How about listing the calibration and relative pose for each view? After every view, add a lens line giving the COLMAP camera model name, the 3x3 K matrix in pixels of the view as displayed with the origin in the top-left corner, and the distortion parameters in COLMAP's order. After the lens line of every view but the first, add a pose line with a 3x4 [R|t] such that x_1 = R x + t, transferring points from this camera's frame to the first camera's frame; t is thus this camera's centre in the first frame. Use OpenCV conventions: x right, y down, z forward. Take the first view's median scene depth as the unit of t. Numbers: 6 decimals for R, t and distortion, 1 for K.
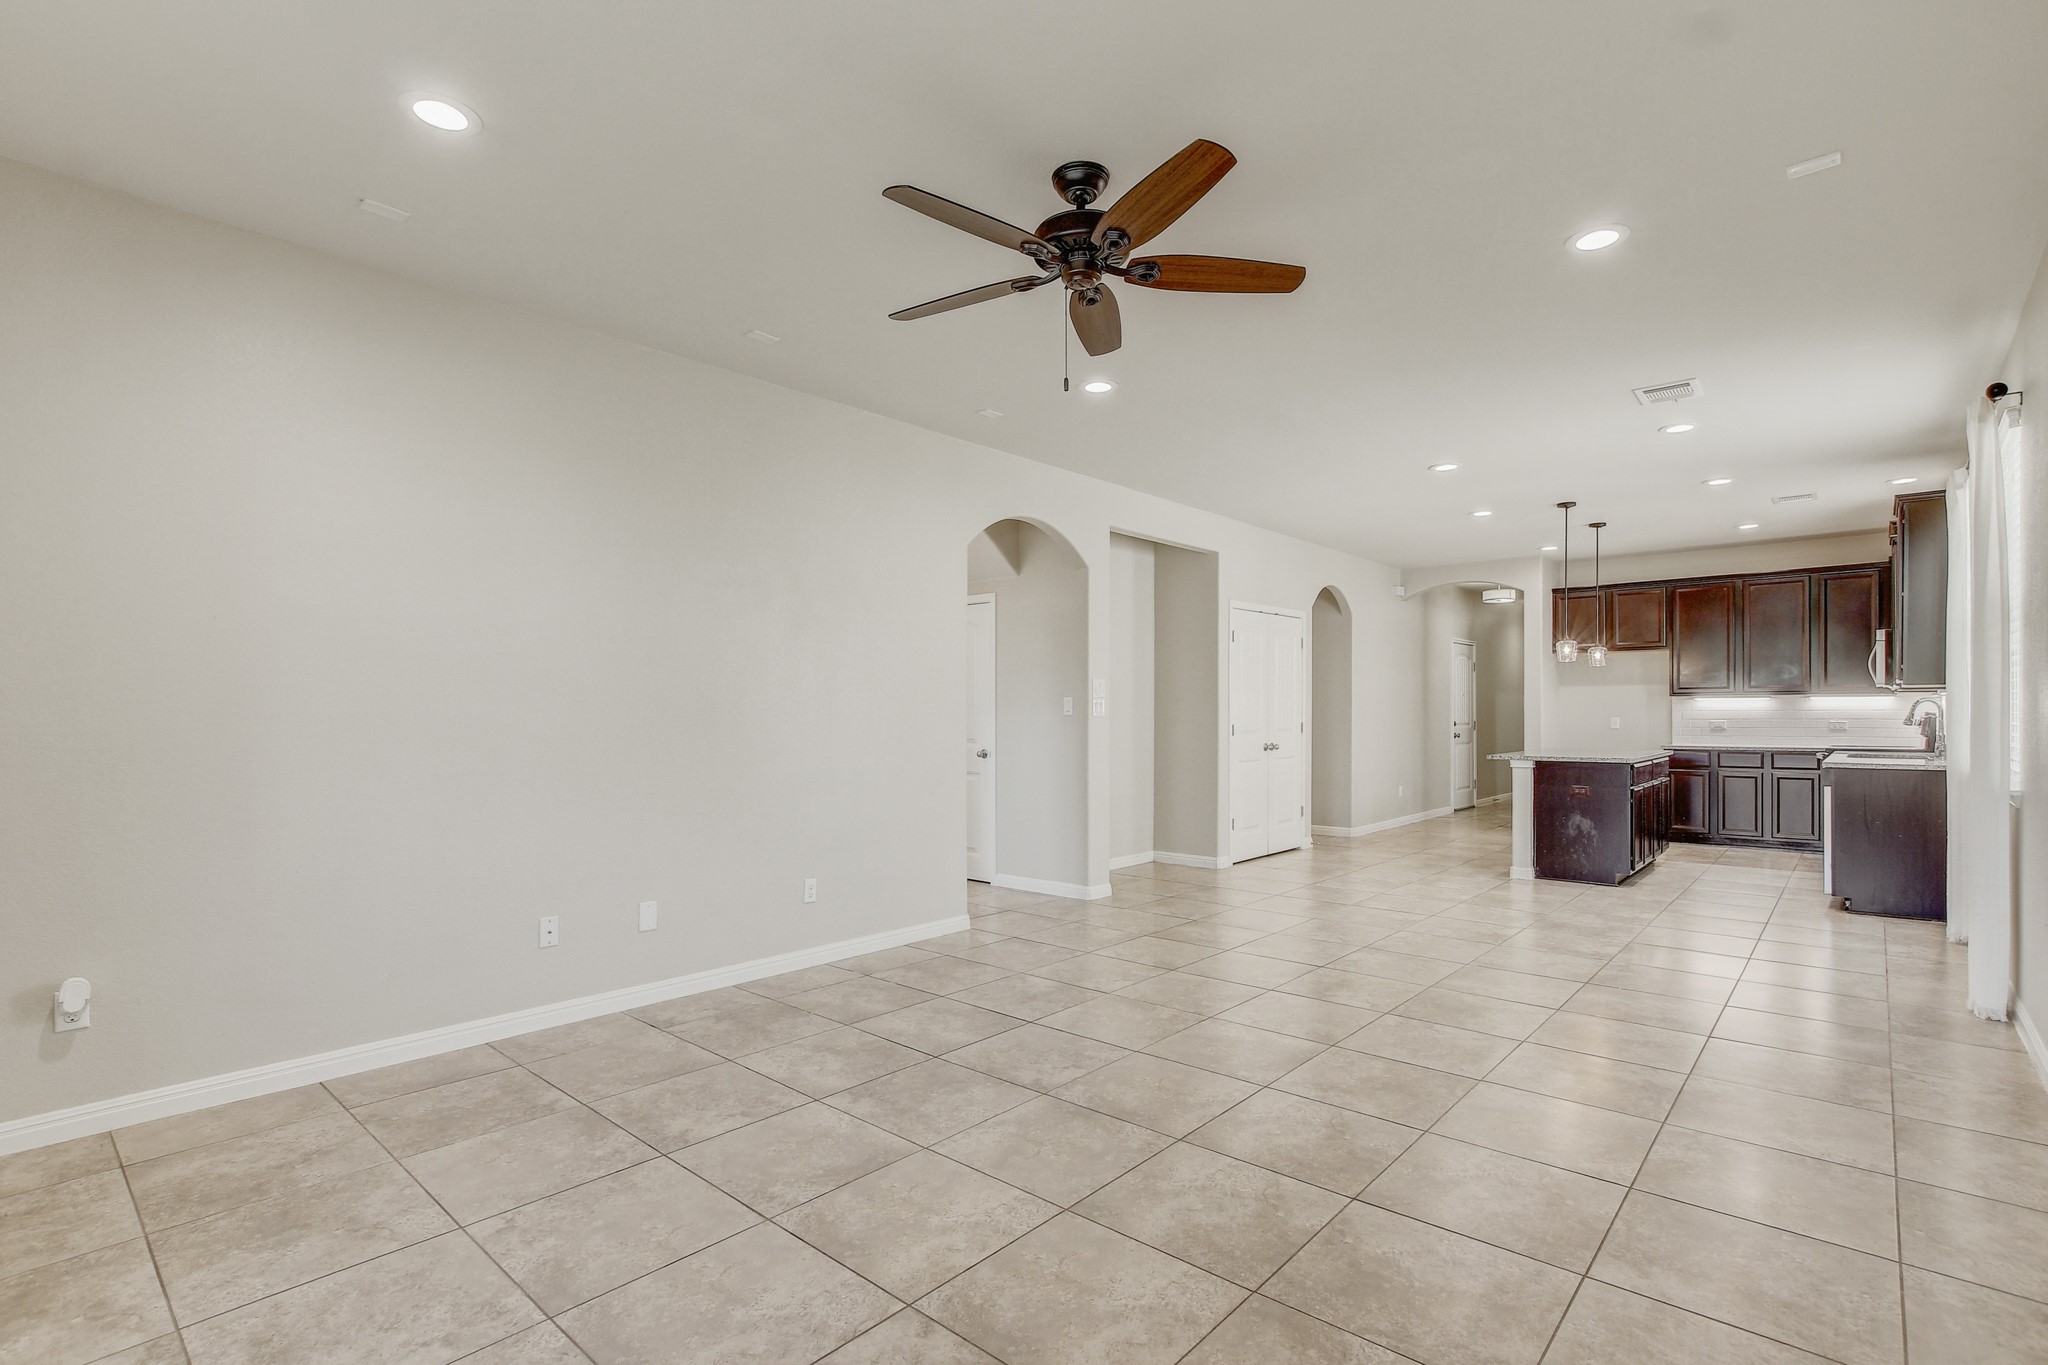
lens RADIAL K [[969.7, 0, 1024.0], [0, 969.7, 682.5], [0, 0, 1]] dist [-0.005519, -0.001002]
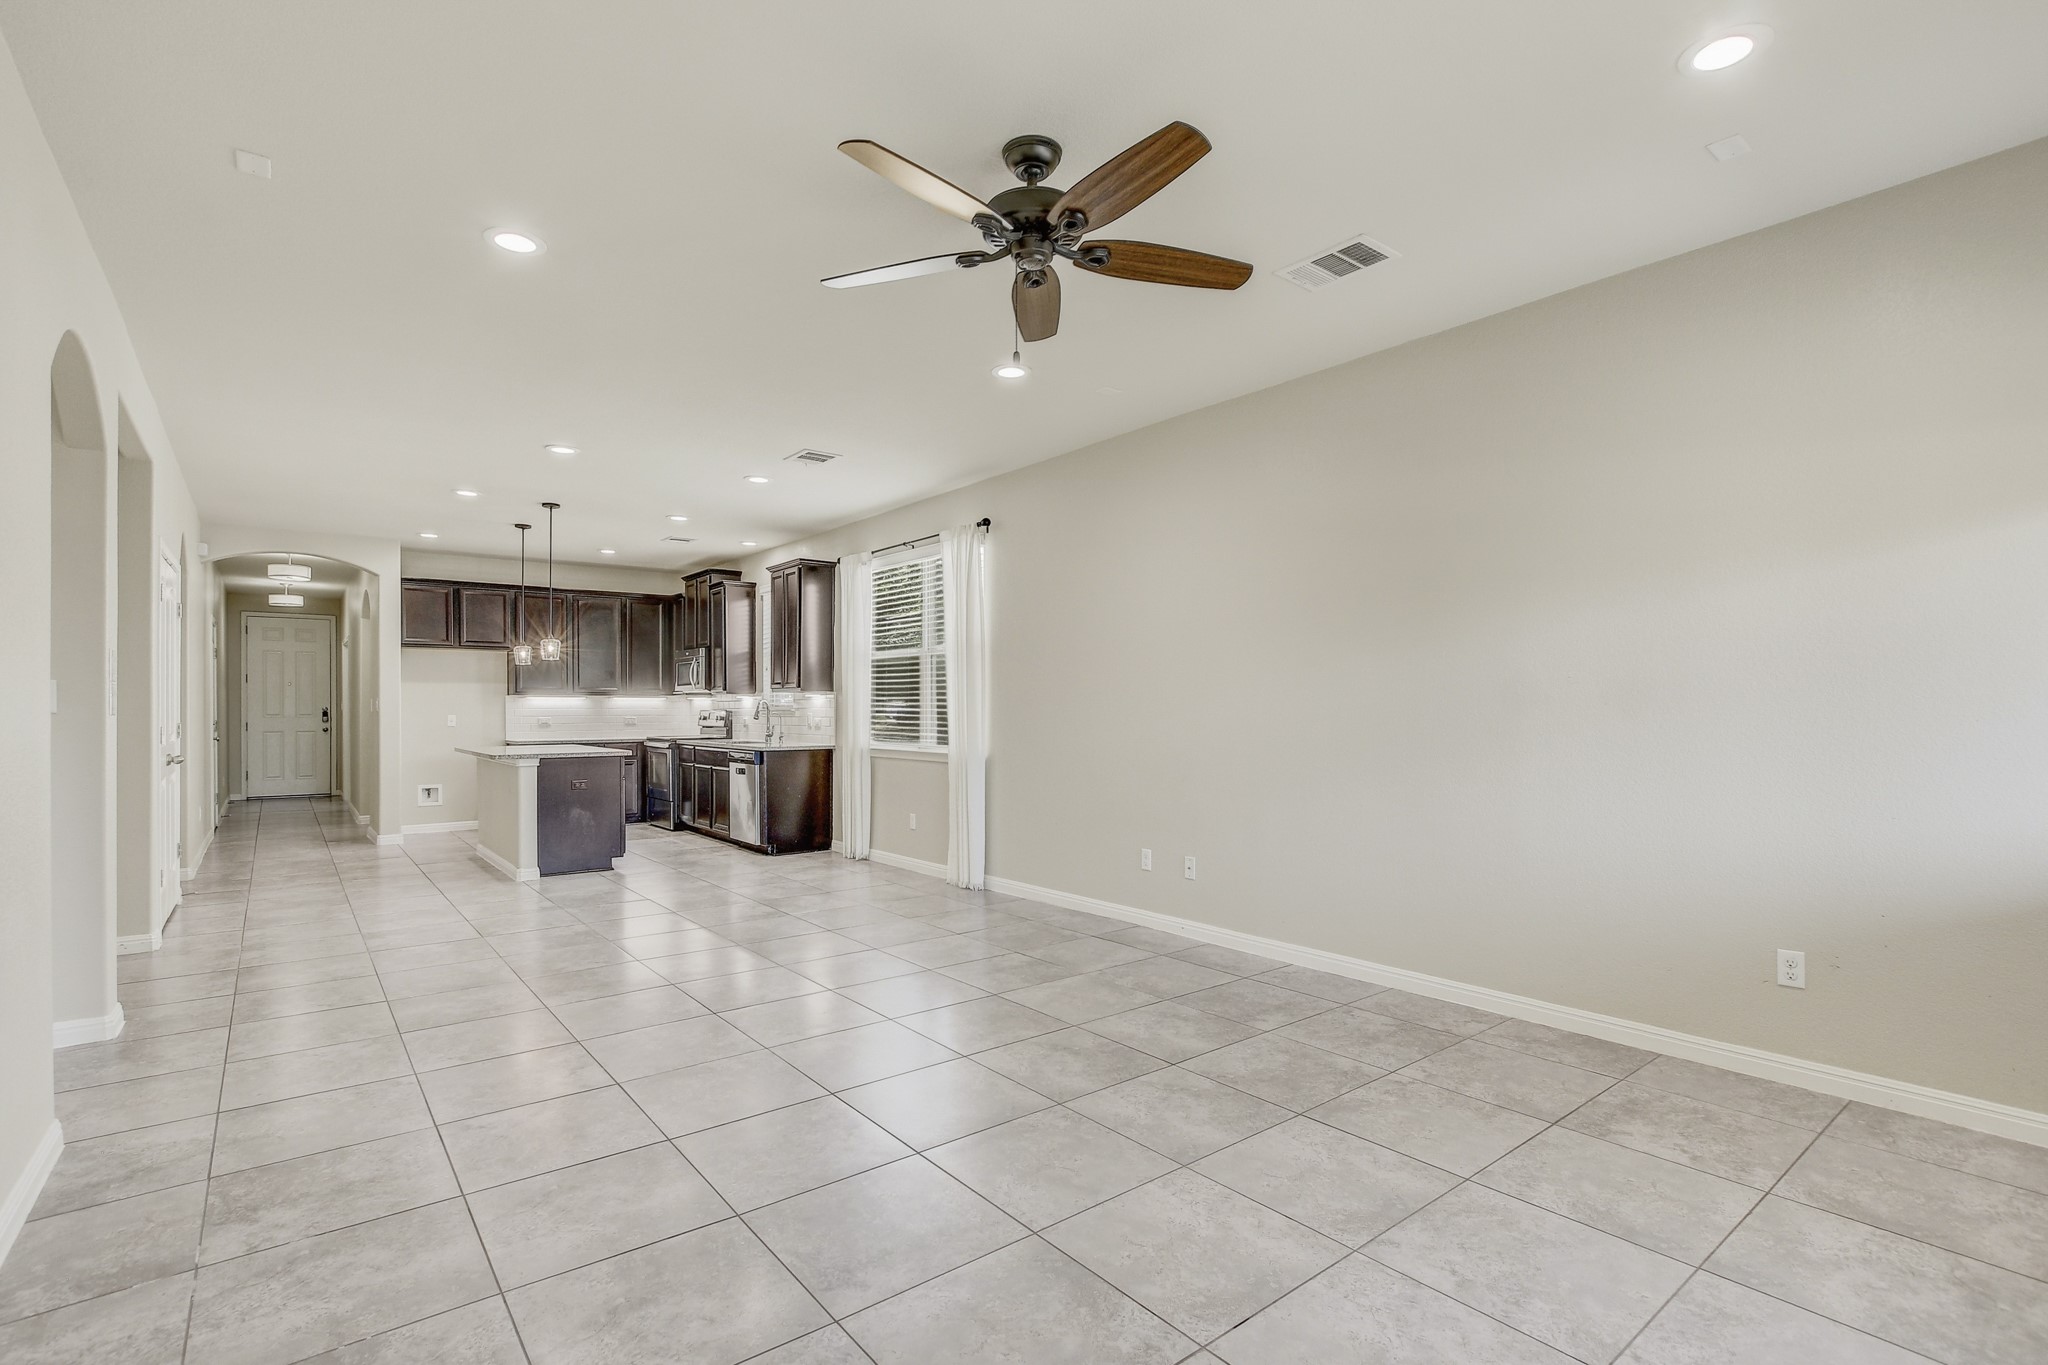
lens RADIAL K [[969.7, 0, 1024.0], [0, 969.7, 682.5], [0, 0, 1]] dist [-0.005519, -0.001002]
pose [[0.147340, 0.032347, 0.988557, -0.559378], [-0.033866, 0.999044, -0.027642, 0.021004], [-0.988506, -0.029406, 0.148295, 0.539845]]
